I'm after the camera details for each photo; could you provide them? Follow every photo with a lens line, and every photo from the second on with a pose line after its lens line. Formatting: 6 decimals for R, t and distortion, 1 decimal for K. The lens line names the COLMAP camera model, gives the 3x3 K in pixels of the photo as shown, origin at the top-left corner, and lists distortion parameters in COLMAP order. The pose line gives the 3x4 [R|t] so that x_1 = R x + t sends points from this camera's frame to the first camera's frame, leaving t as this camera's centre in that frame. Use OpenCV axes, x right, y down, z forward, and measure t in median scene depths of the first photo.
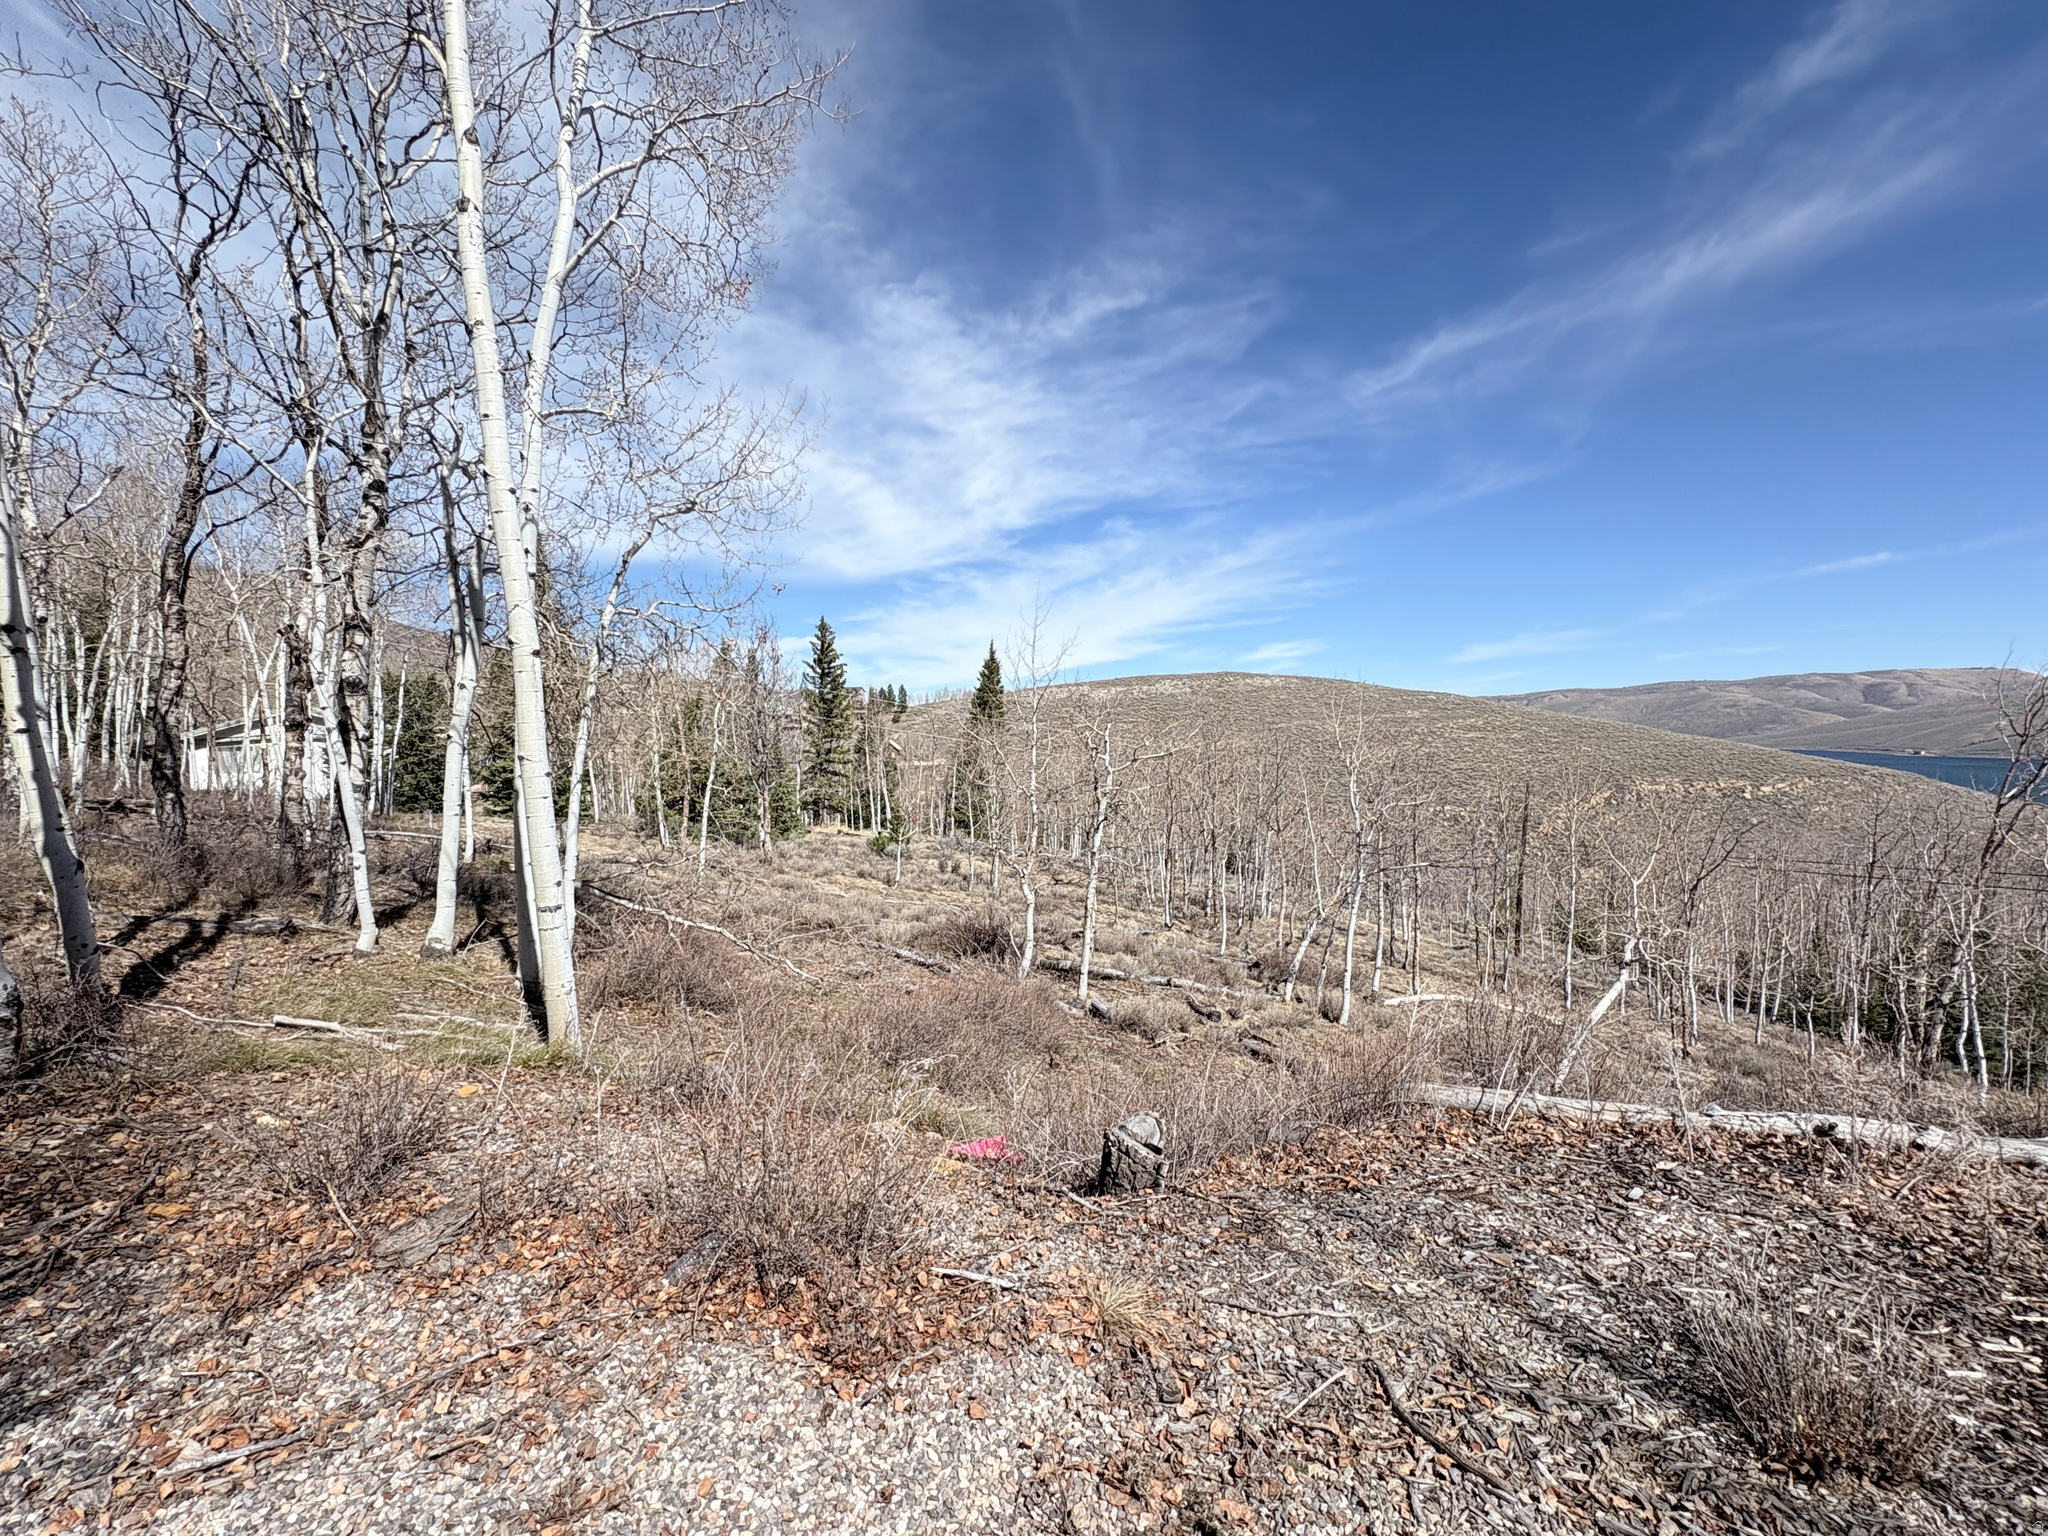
lens RADIAL K [[903.9, 0, 1026.8], [0, 903.9, 772.4], [0, 0, 1]] dist [-0.008058, 0.001694]
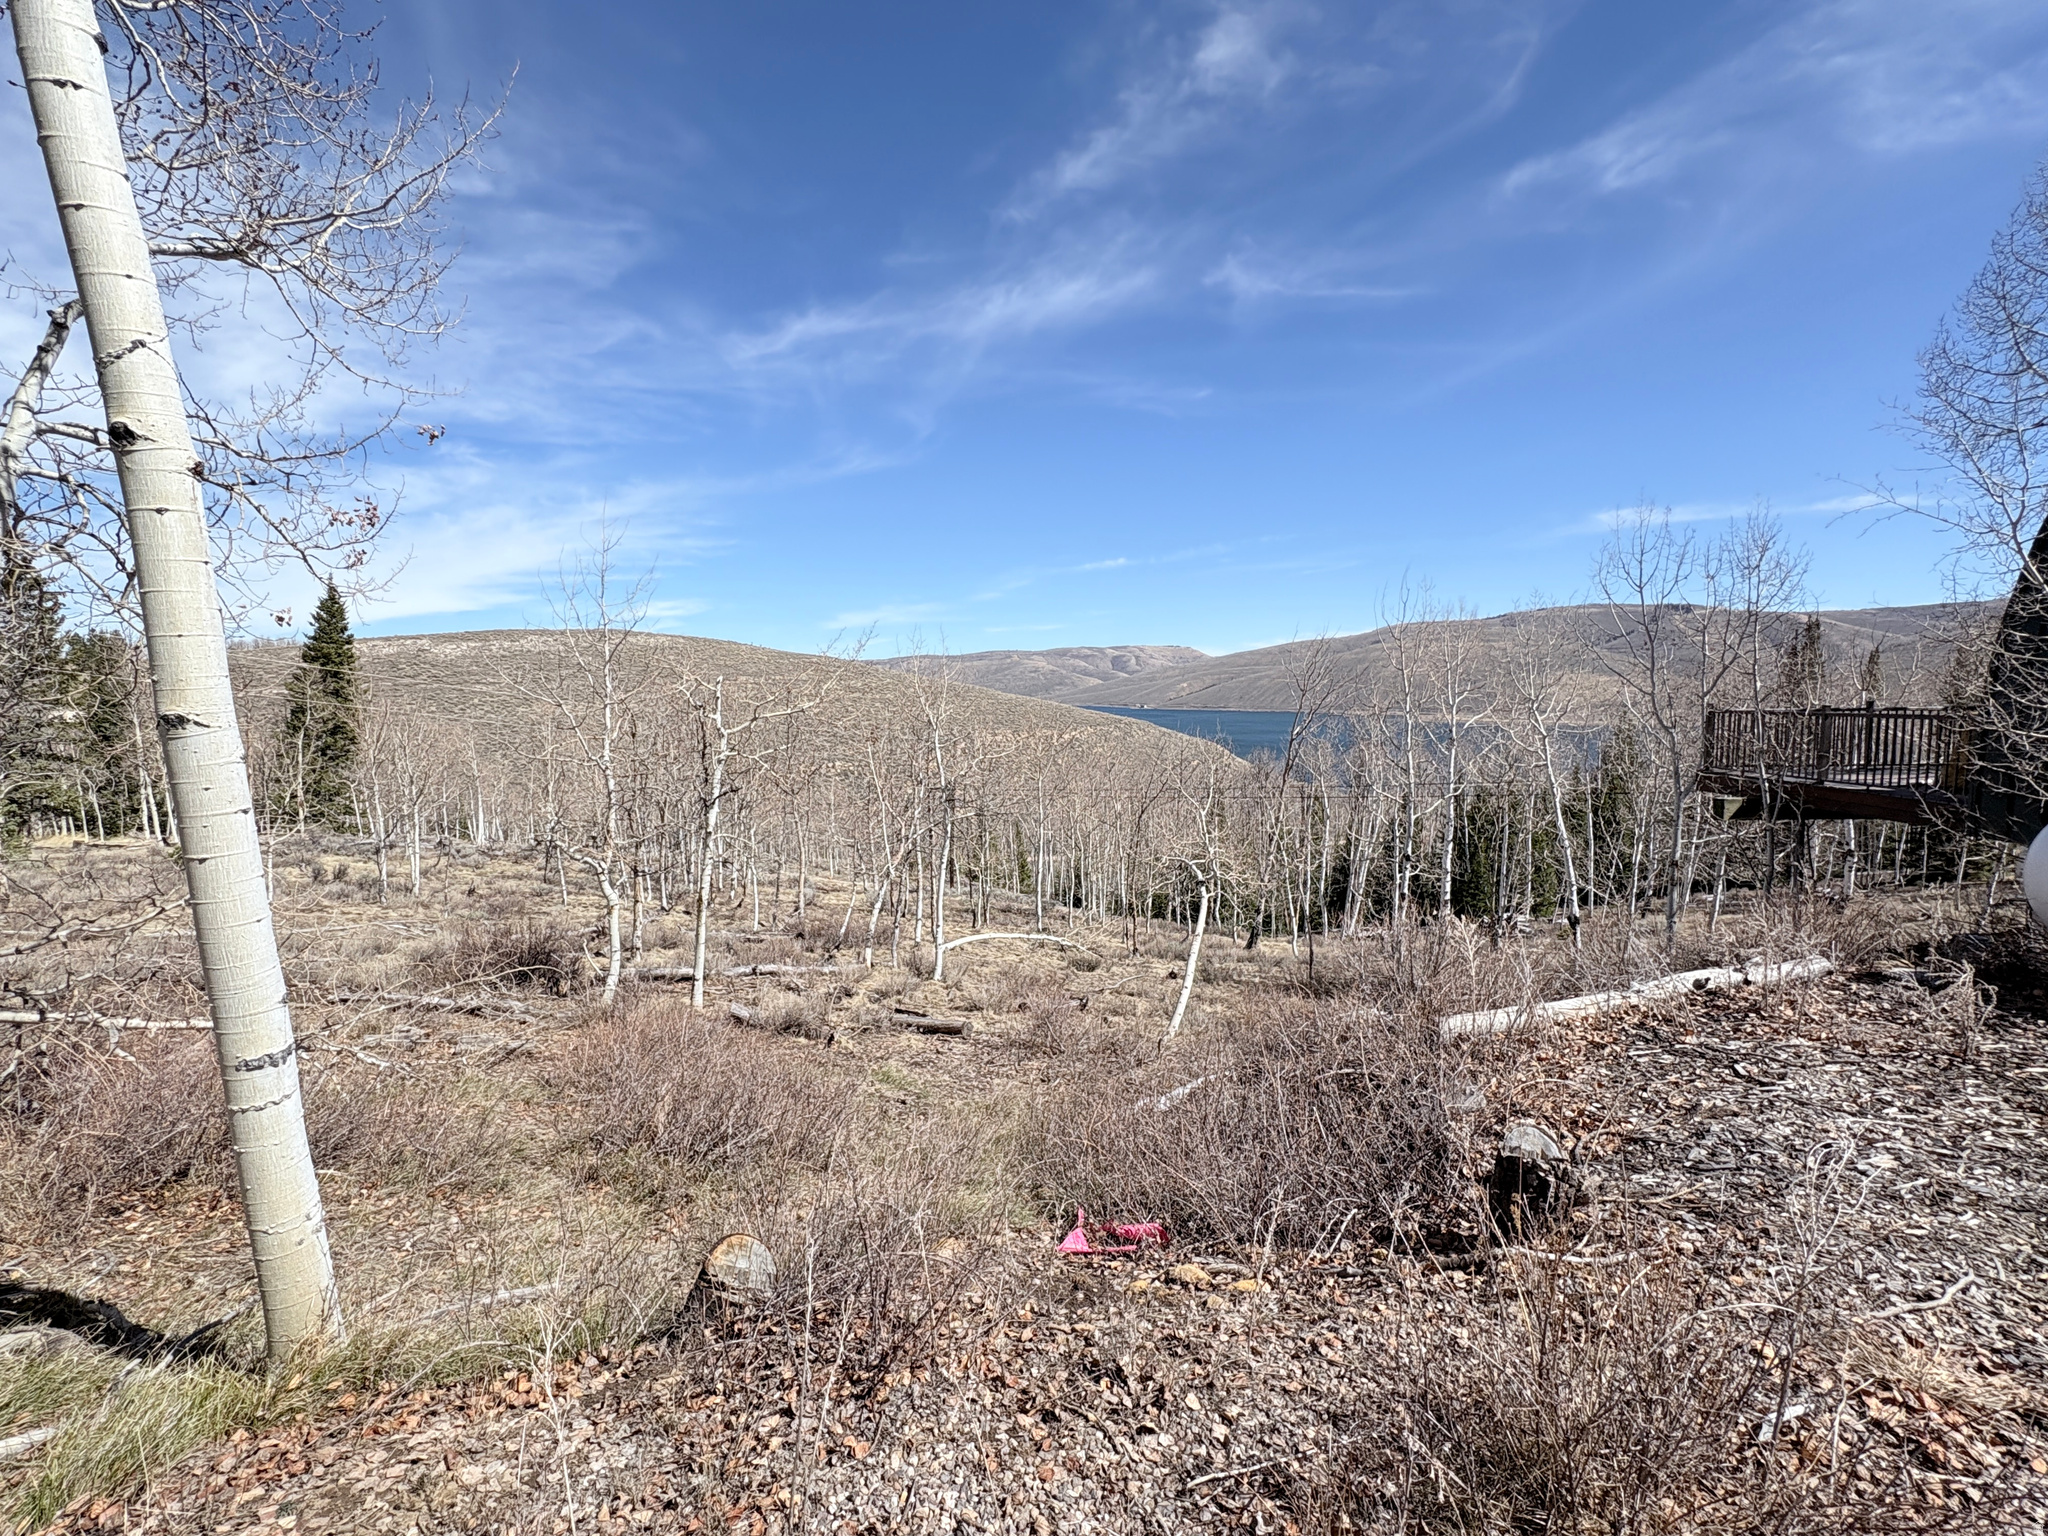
lens RADIAL K [[903.9, 0, 1015.9], [0, 903.9, 759.5], [0, 0, 1]] dist [-0.008058, 0.001694]
pose [[0.796276, -0.048520, 0.602985, -0.121590], [0.031571, 0.998753, 0.038674, -0.000756], [-0.604109, -0.011758, 0.796815, 0.105201]]
